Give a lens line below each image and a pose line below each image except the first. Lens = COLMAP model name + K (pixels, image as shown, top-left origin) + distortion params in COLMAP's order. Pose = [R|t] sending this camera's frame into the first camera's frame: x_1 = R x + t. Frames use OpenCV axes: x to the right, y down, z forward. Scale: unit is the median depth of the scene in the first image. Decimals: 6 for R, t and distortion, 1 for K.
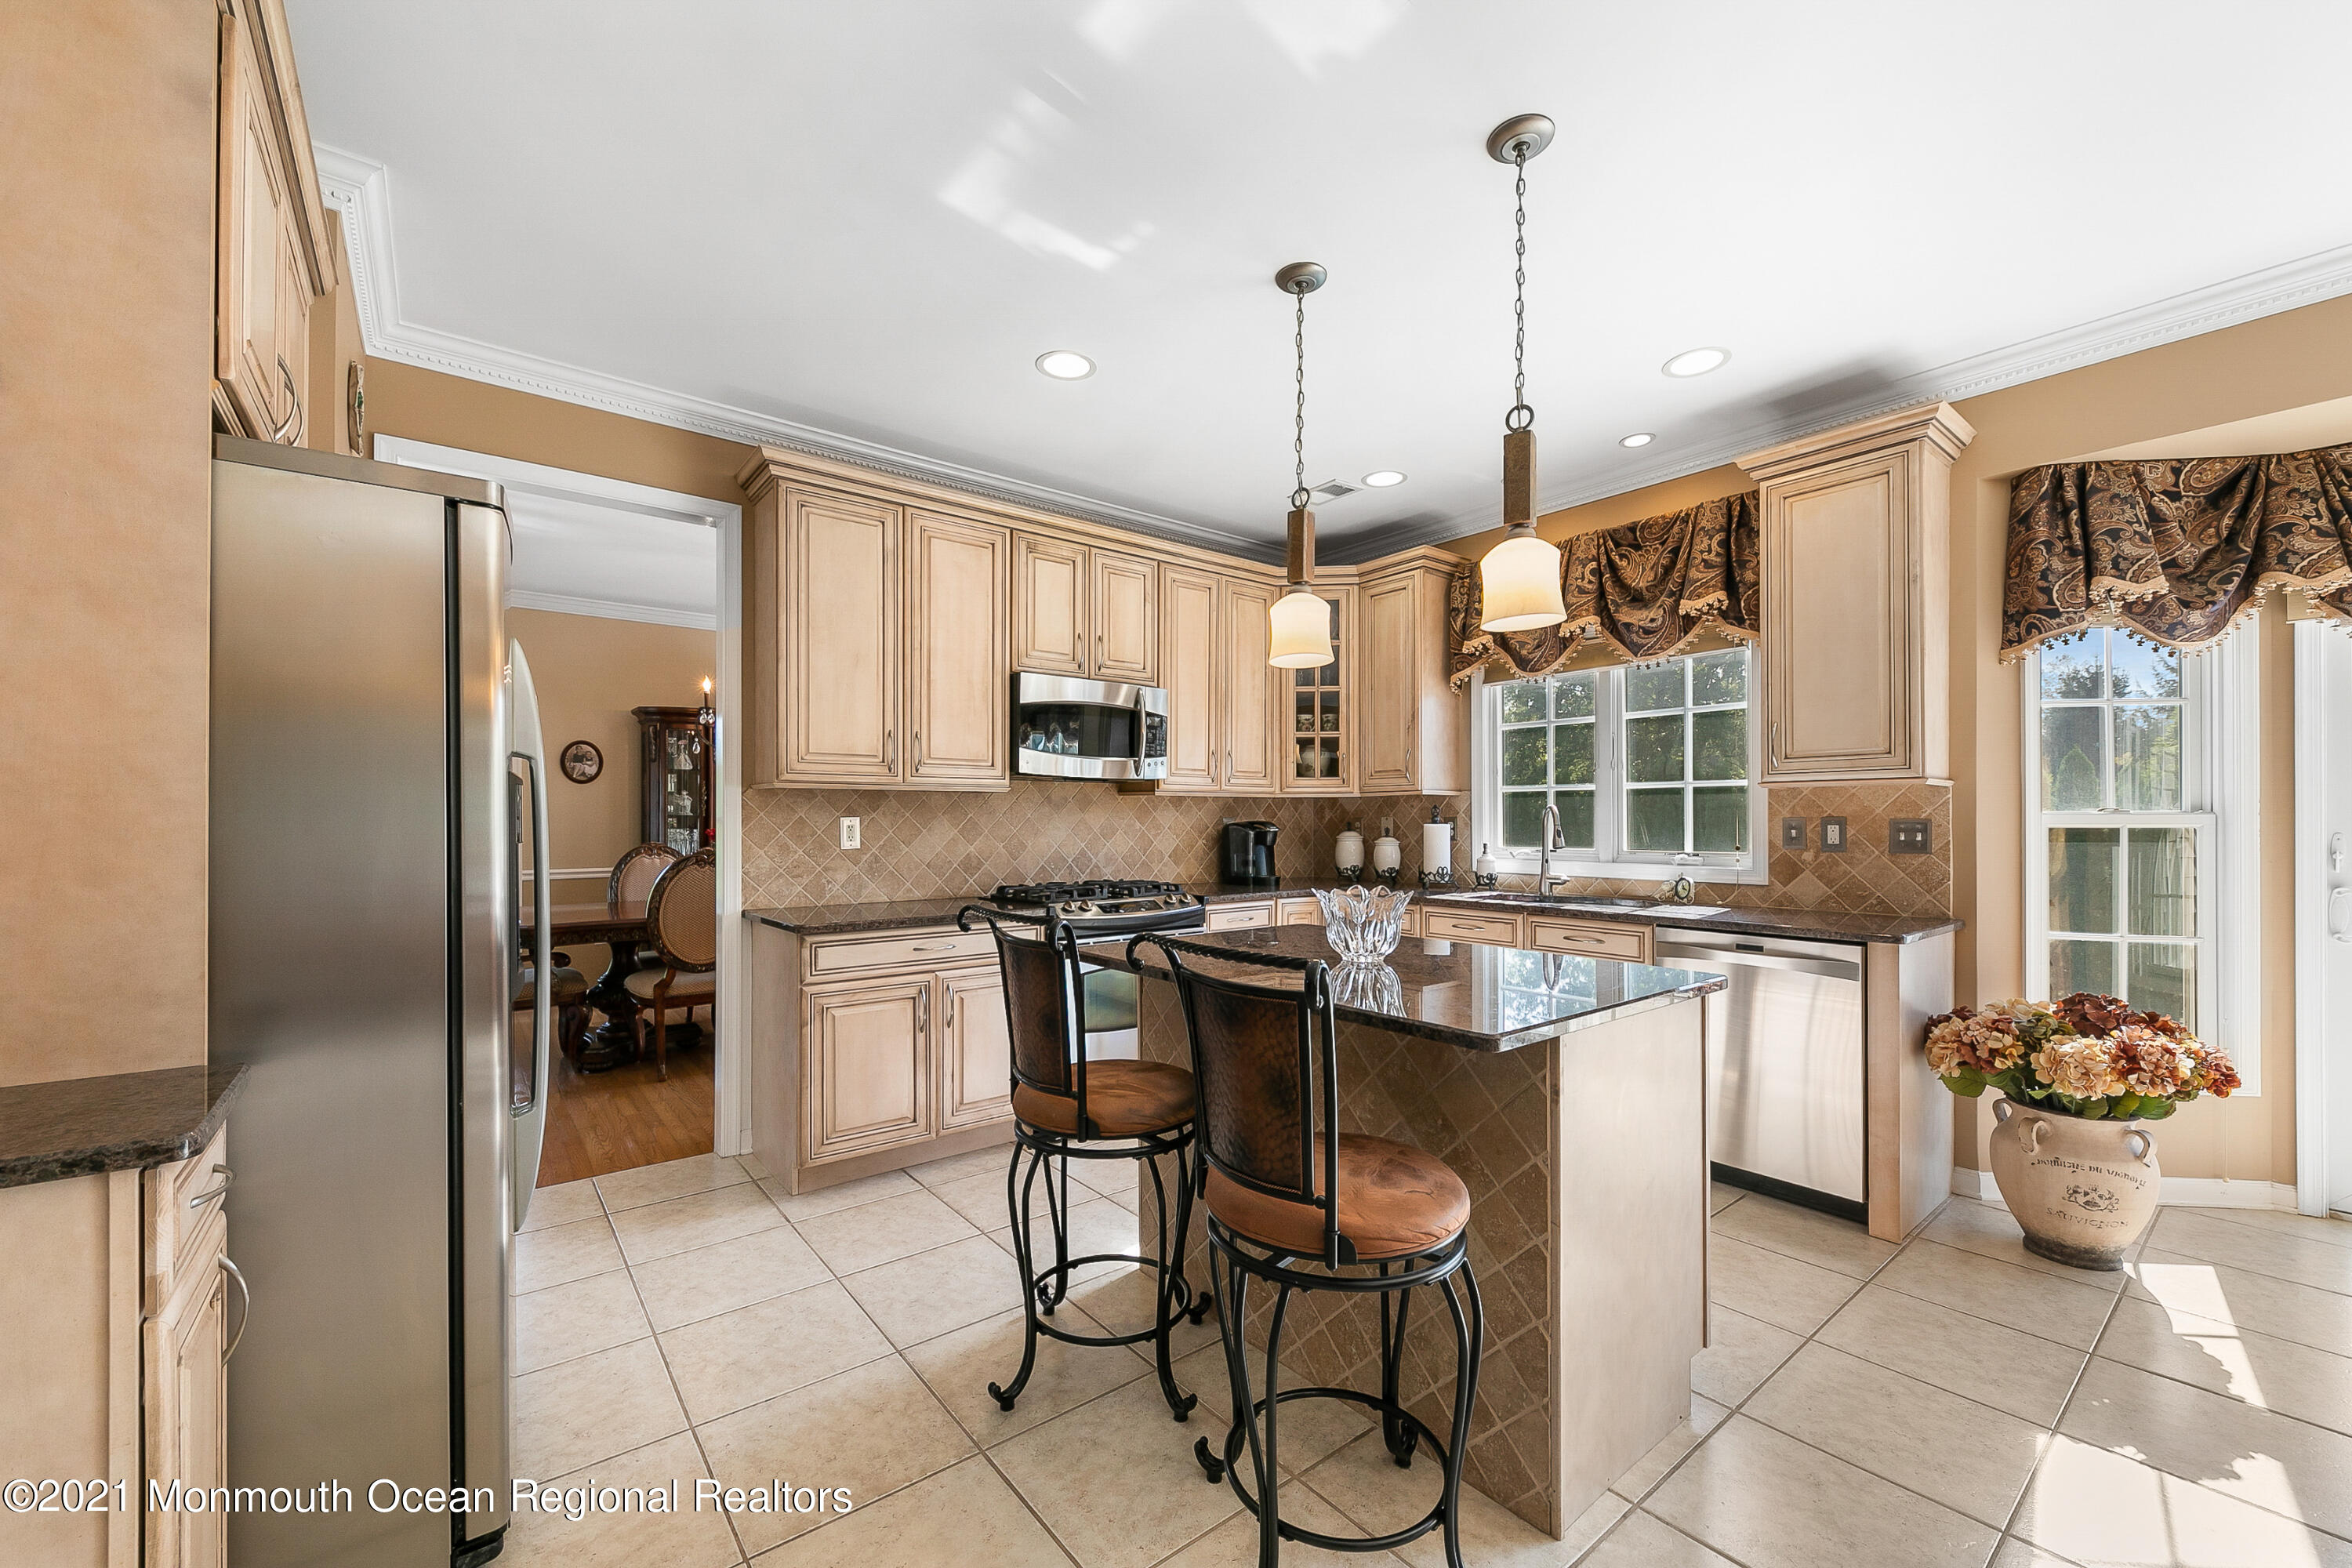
lens RADIAL K [[921.6, 0, 1181.2], [0, 921.6, 814.1], [0, 0, 1]] dist [0.003738, -0.000782]
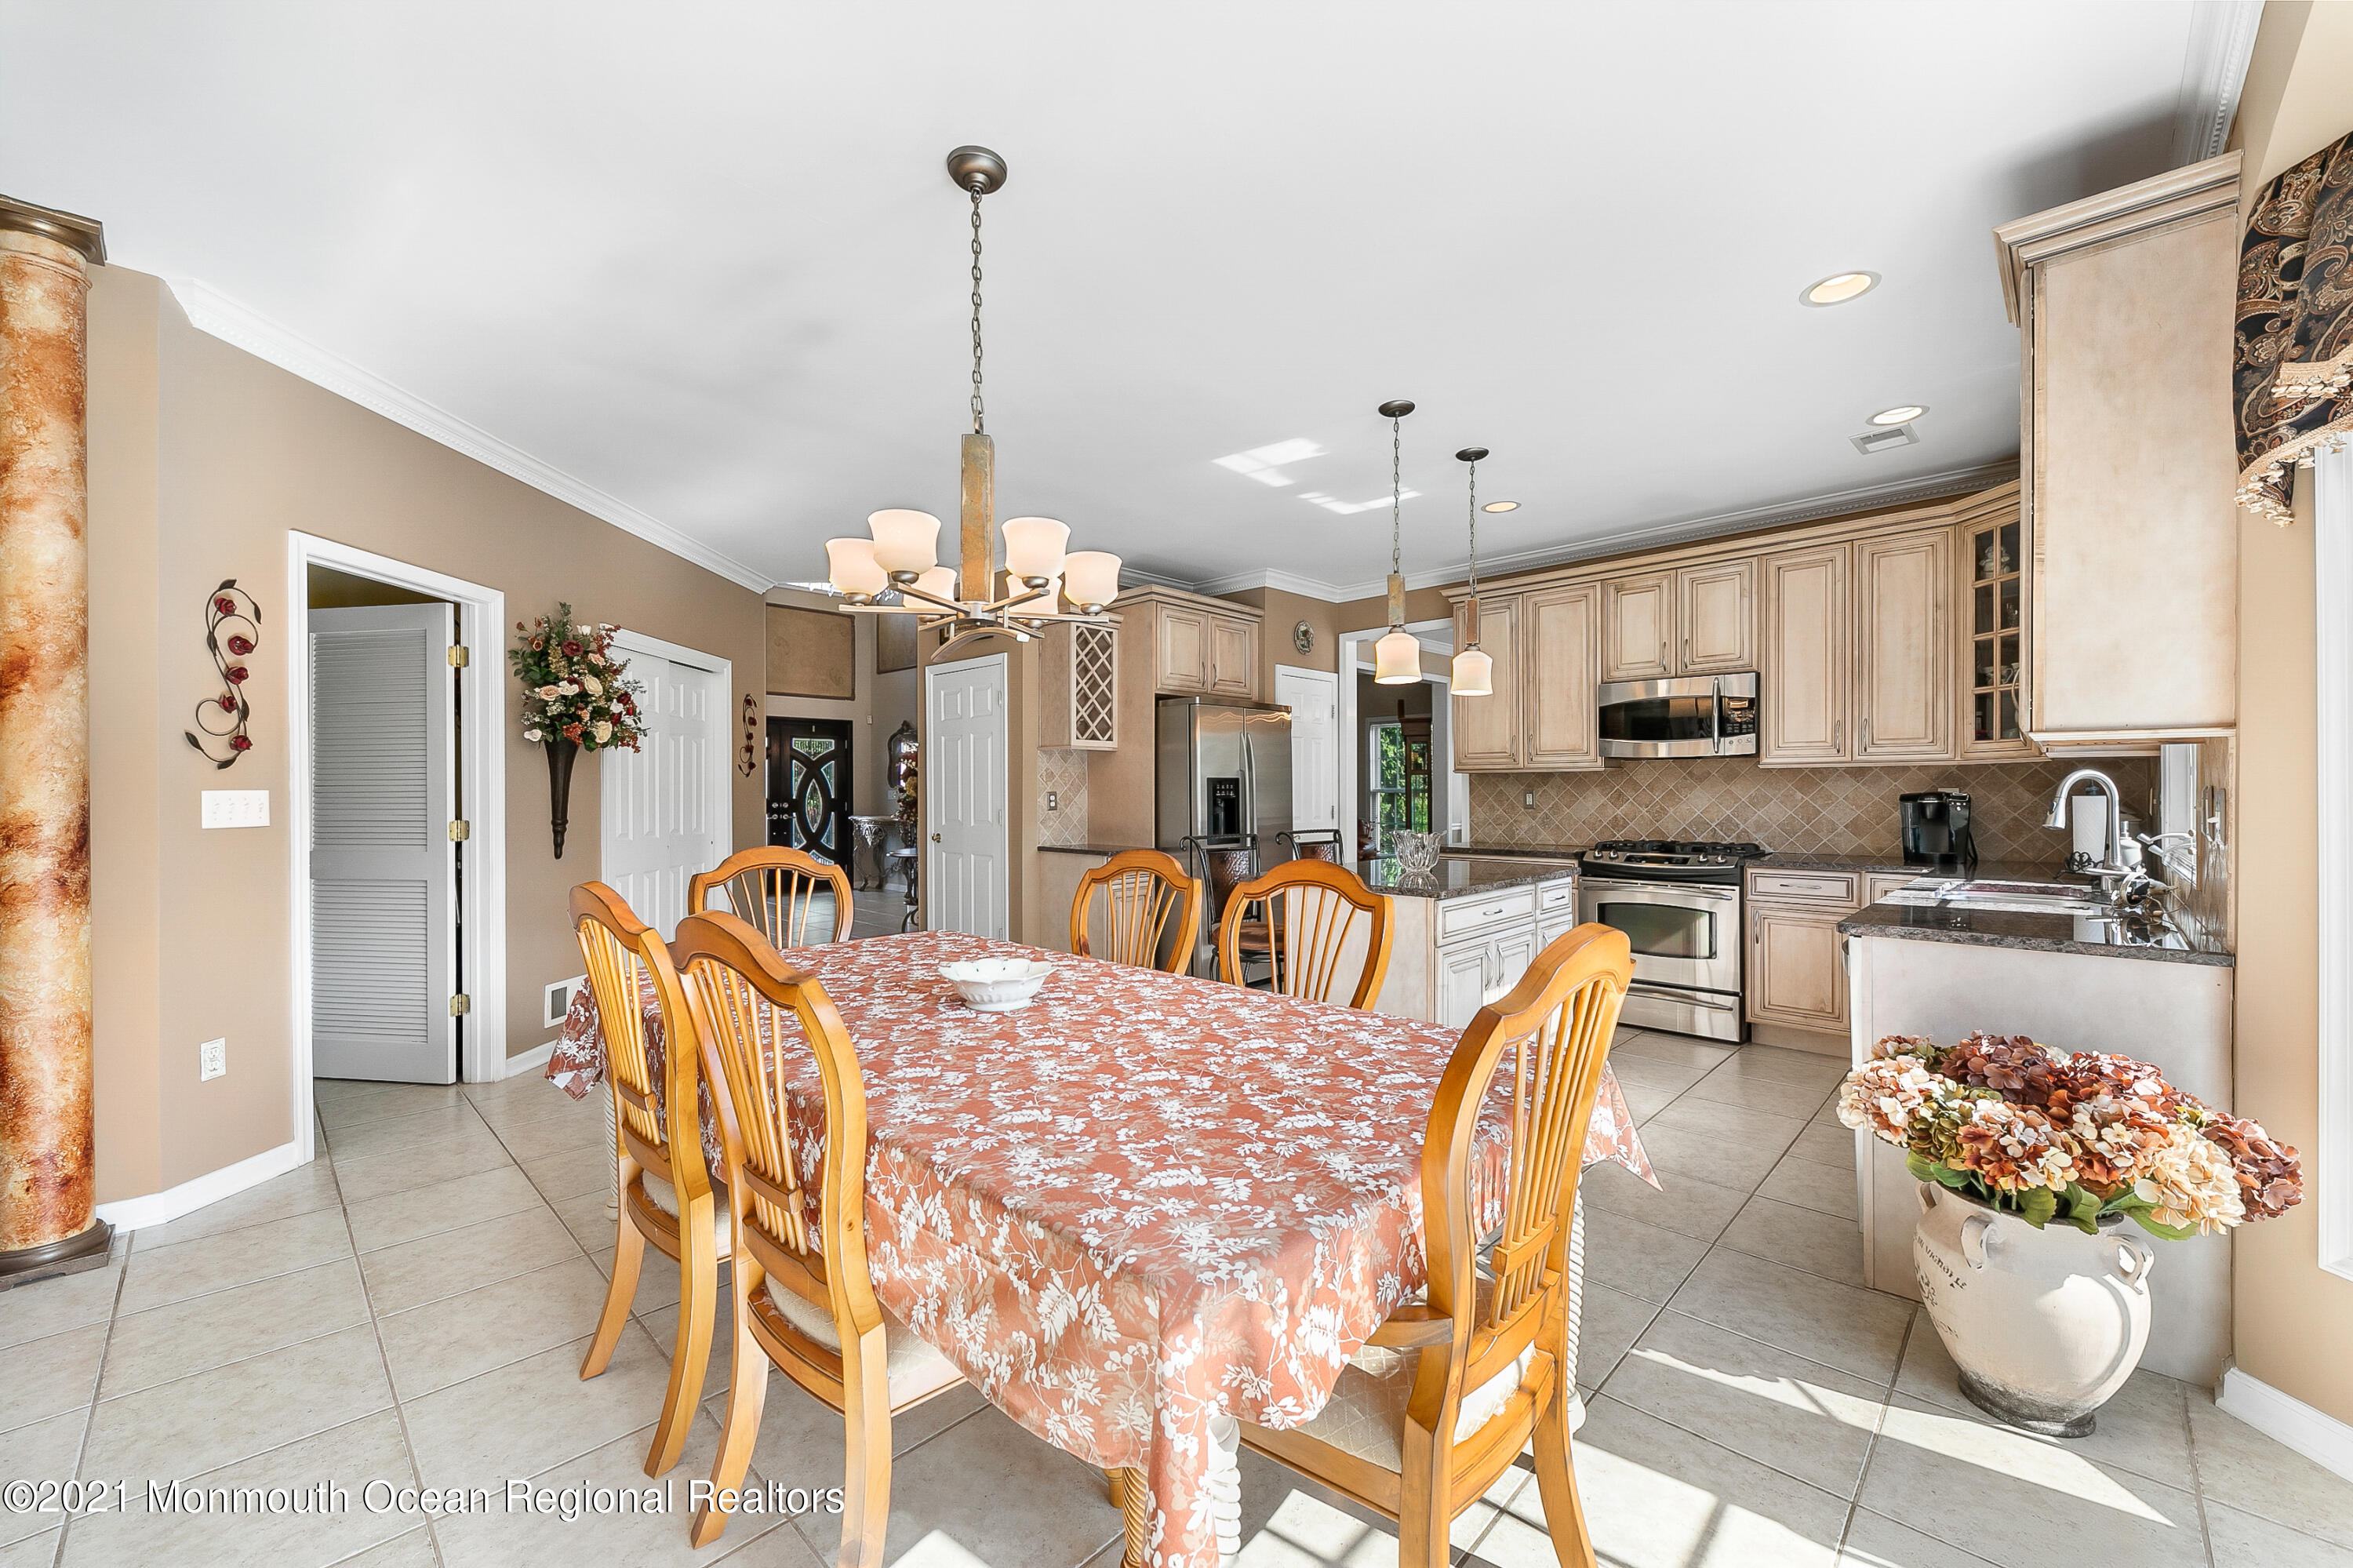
lens RADIAL K [[922.1, 0, 1170.0], [0, 922.1, 790.4], [0, 0, 1]] dist [0.003738, -0.000782]
pose [[0.125373, 0.000271, -0.992110, 1.198511], [0.011129, 0.999937, 0.001680, -0.004519], [0.992047, -0.011251, 0.125362, 0.196788]]
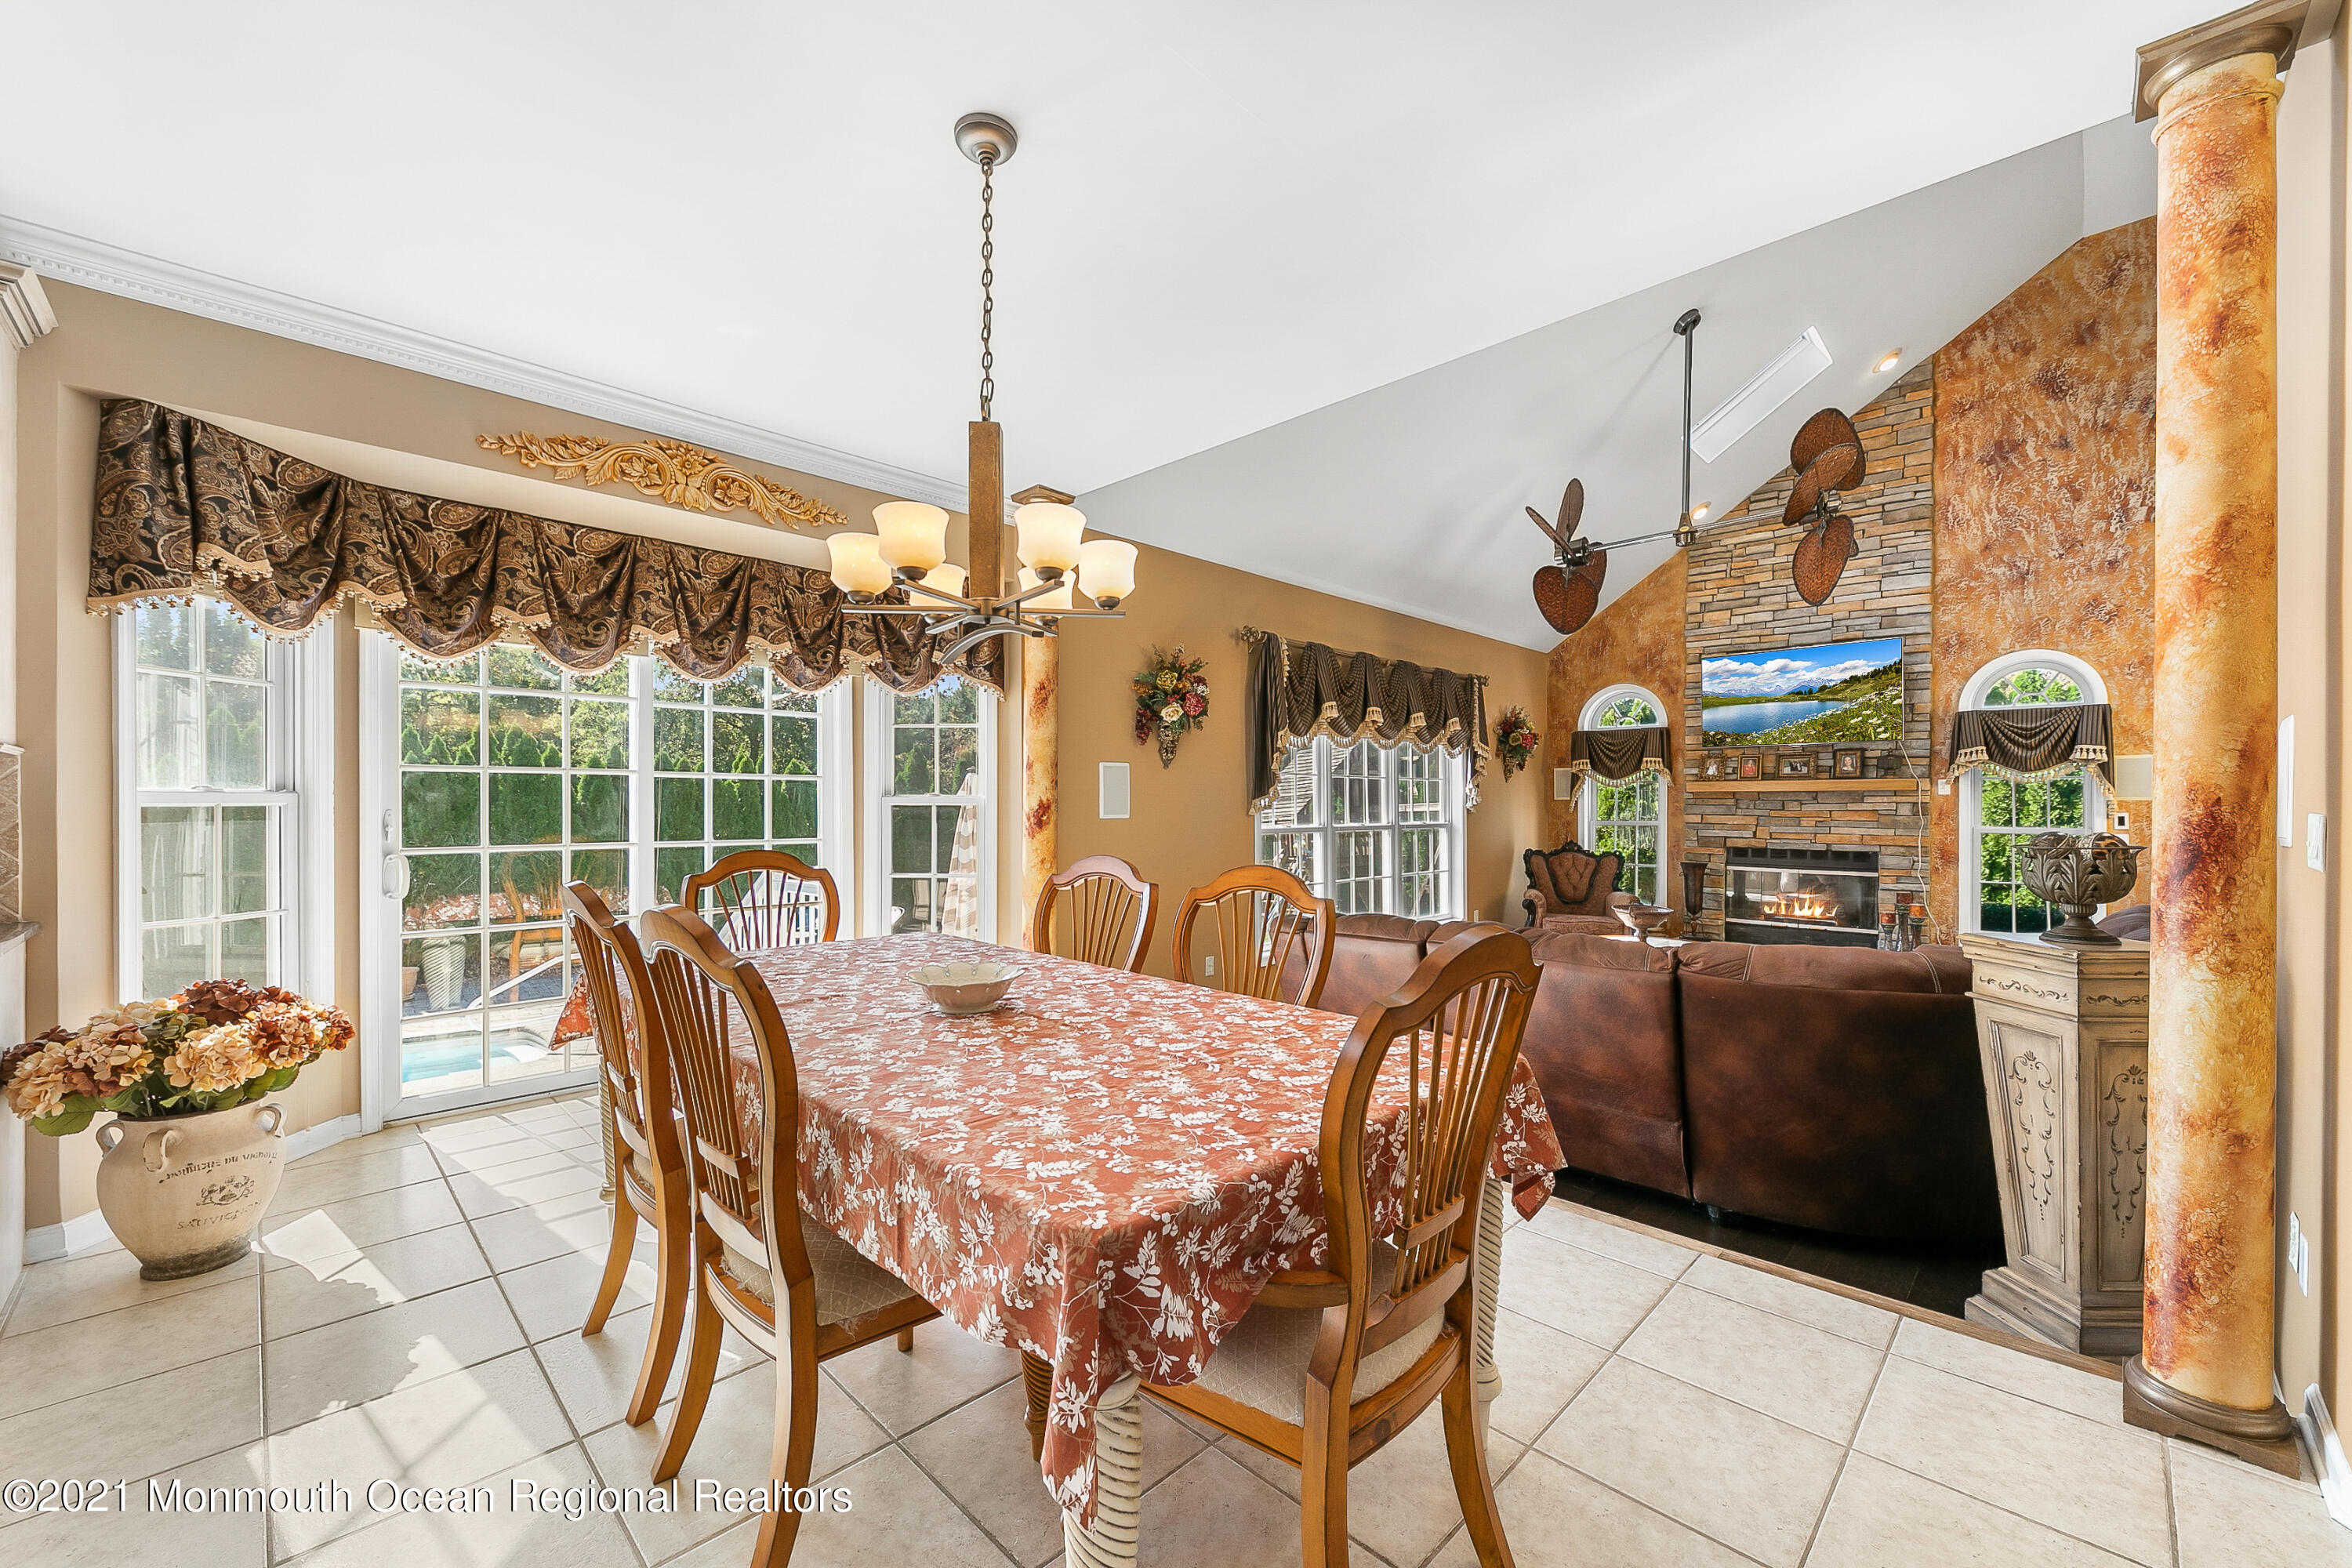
lens RADIAL K [[921.6, 0, 1190.1], [0, 921.6, 801.5], [0, 0, 1]] dist [0.003738, -0.000782]
pose [[-0.098721, 0.000254, 0.995115, -0.055215], [-0.013008, 0.999914, -0.001545, -0.001866], [-0.995030, -0.013097, -0.098709, 0.076455]]
